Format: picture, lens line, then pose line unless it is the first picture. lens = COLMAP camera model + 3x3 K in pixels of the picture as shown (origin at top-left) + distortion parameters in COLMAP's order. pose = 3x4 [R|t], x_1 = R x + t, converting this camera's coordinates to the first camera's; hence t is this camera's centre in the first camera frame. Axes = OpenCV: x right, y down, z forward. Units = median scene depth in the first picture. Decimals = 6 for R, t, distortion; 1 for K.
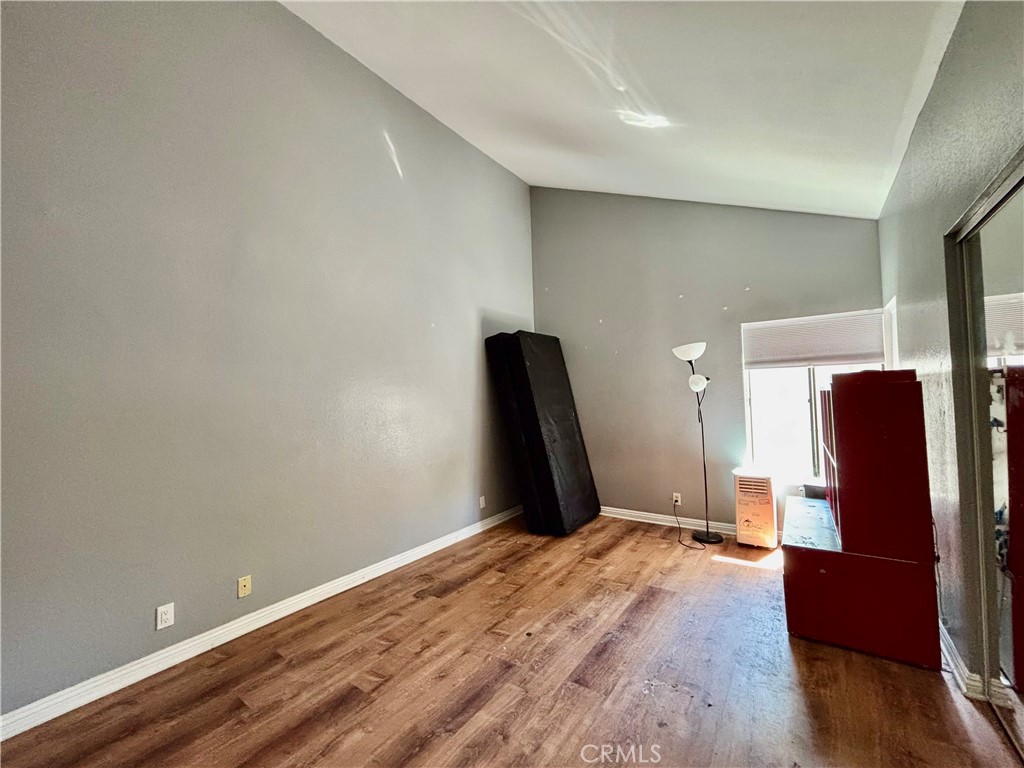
lens RADIAL K [[412.8, 0, 511.5], [0, 412.8, 389.6], [0, 0, 1]] dist [0.000849, -0.000093]
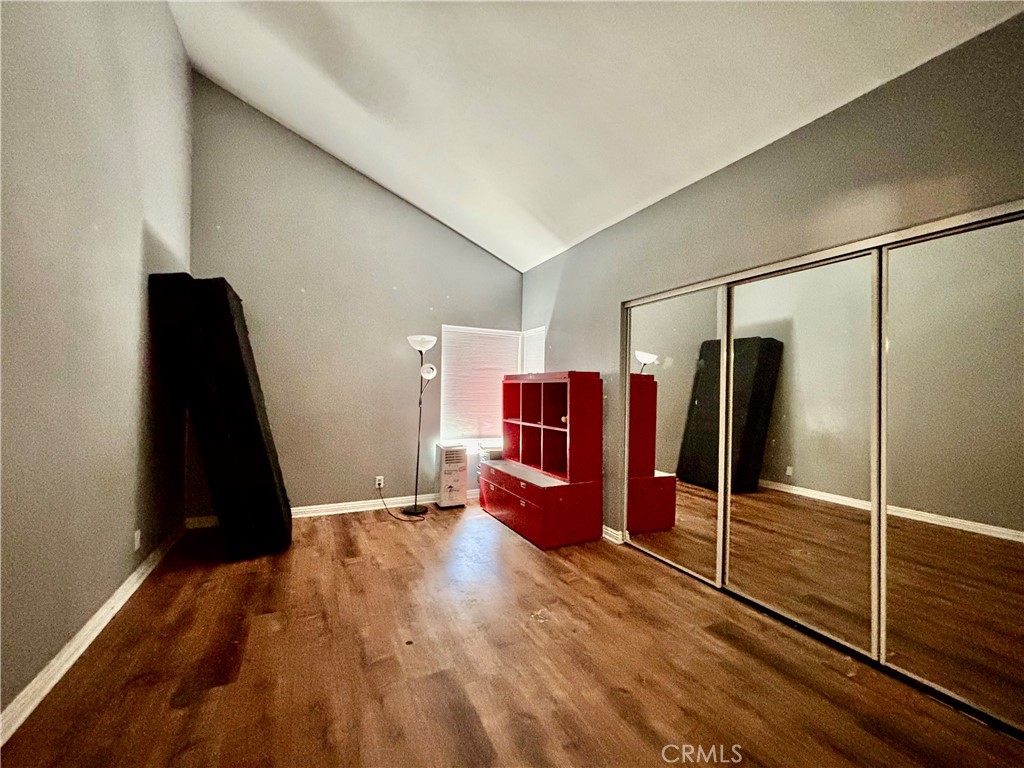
lens RADIAL K [[415.6, 0, 505.2], [0, 415.6, 385.1], [0, 0, 1]] dist [0.007190, -0.000323]
pose [[0.484386, 0.044951, 0.873699, -0.414260], [-0.049099, 0.998502, -0.024151, 0.037420], [-0.873475, -0.031200, 0.485868, 0.260197]]
